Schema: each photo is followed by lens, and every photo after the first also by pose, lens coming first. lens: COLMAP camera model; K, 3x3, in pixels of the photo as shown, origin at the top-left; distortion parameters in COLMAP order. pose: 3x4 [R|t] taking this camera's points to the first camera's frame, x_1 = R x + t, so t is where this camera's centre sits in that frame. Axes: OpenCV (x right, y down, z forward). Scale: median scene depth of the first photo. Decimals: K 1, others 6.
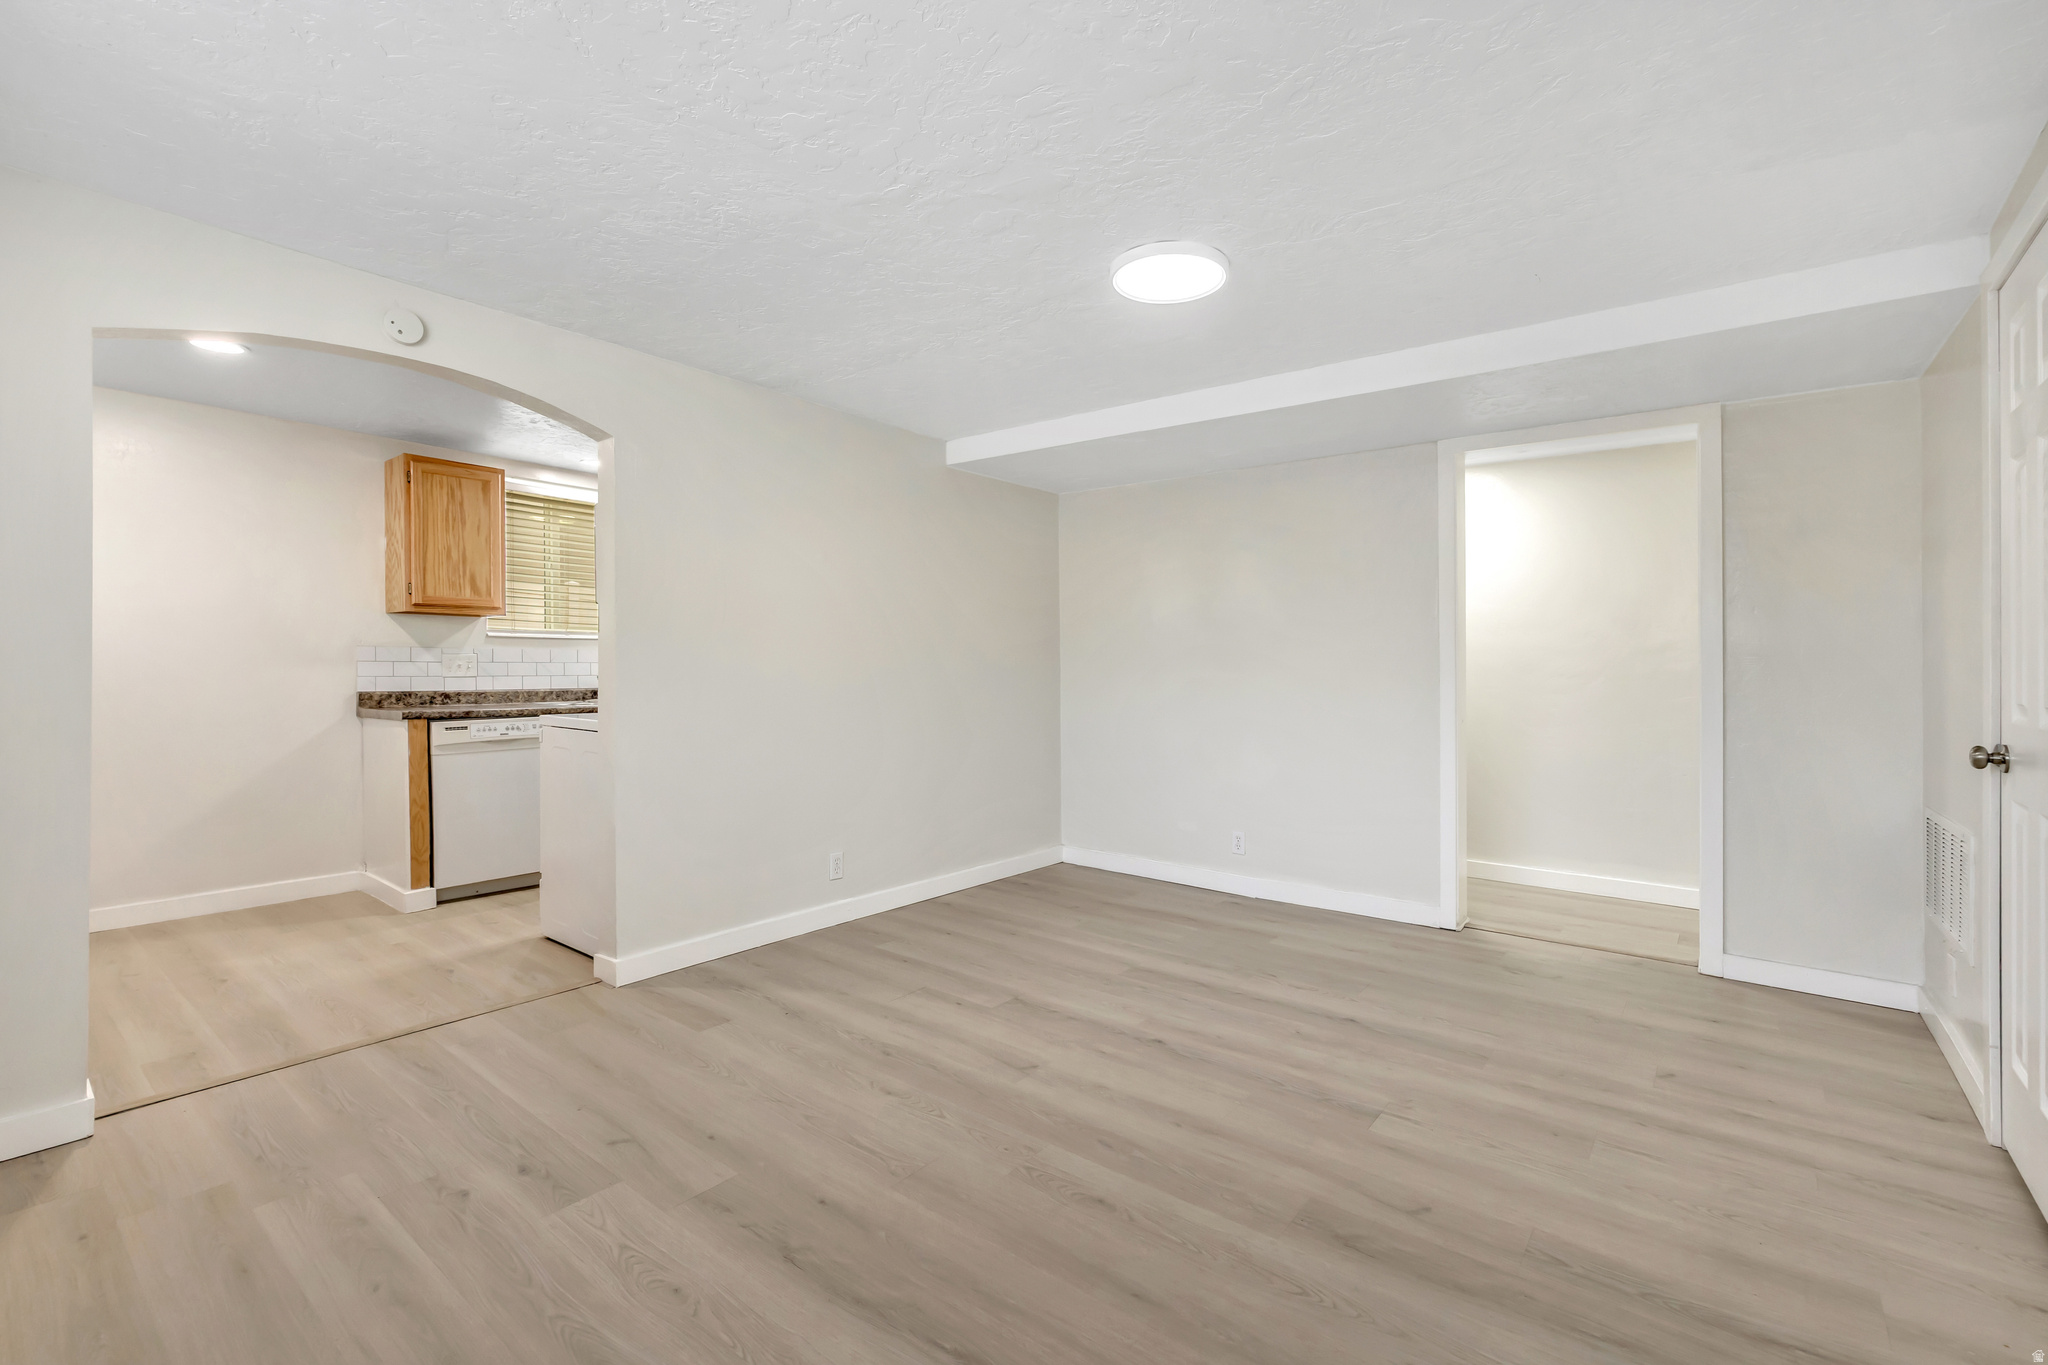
lens RADIAL K [[898.9, 0, 1029.2], [0, 898.9, 673.8], [0, 0, 1]] dist [-0.001765, 0.001171]
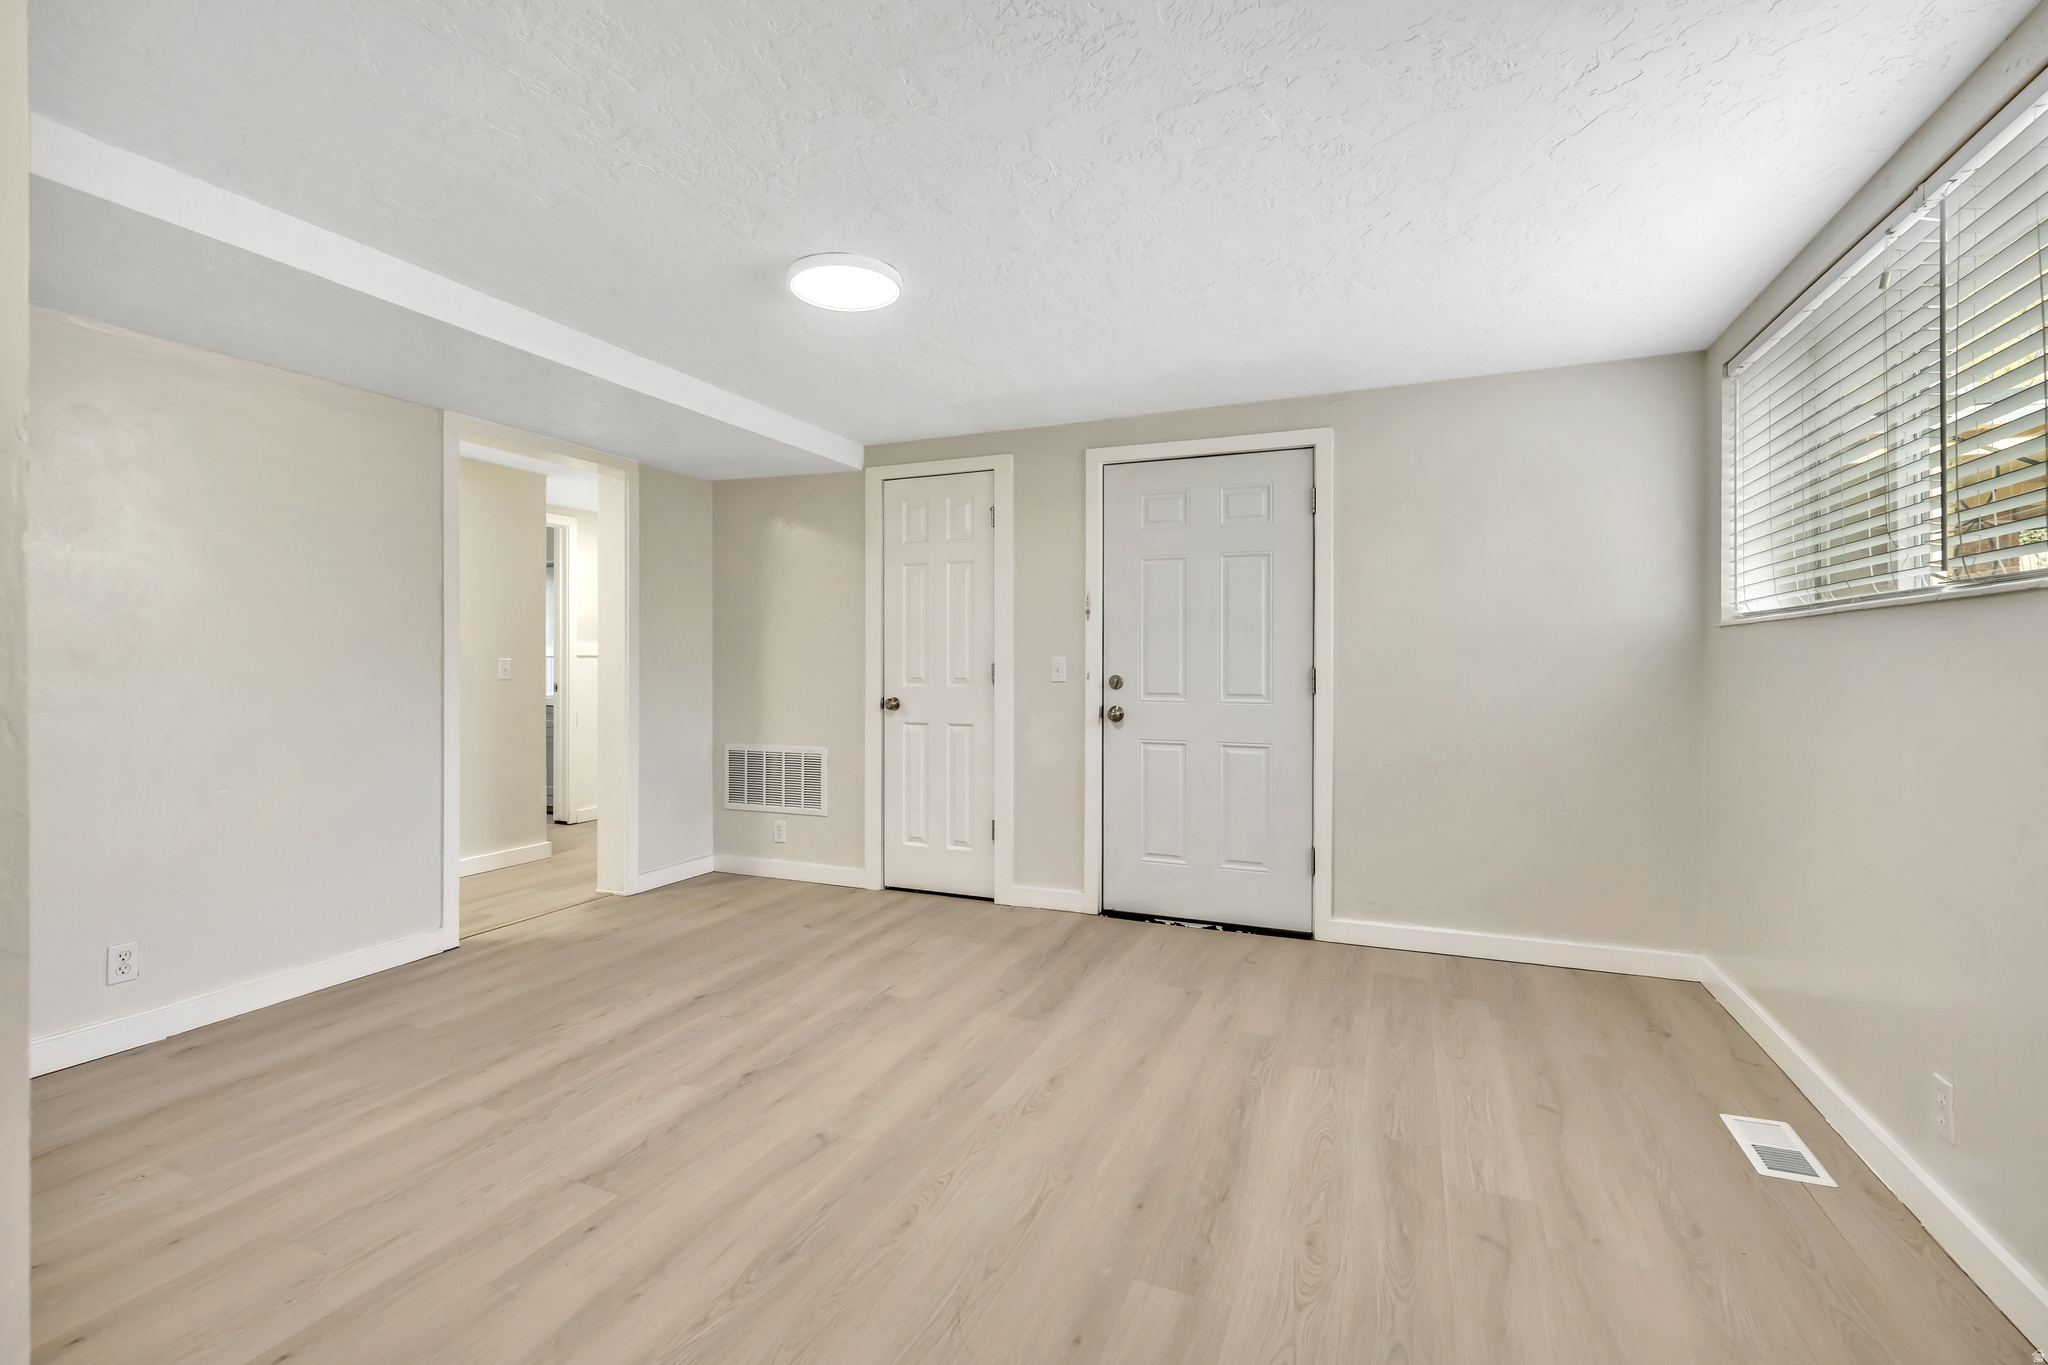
lens RADIAL K [[898.9, 0, 1029.0], [0, 898.9, 670.8], [0, 0, 1]] dist [-0.001765, 0.001171]
pose [[-0.270526, -0.015364, 0.962590, -0.780042], [0.008305, 0.999798, 0.018292, -0.012224], [-0.962677, 0.012943, -0.270344, 0.943970]]
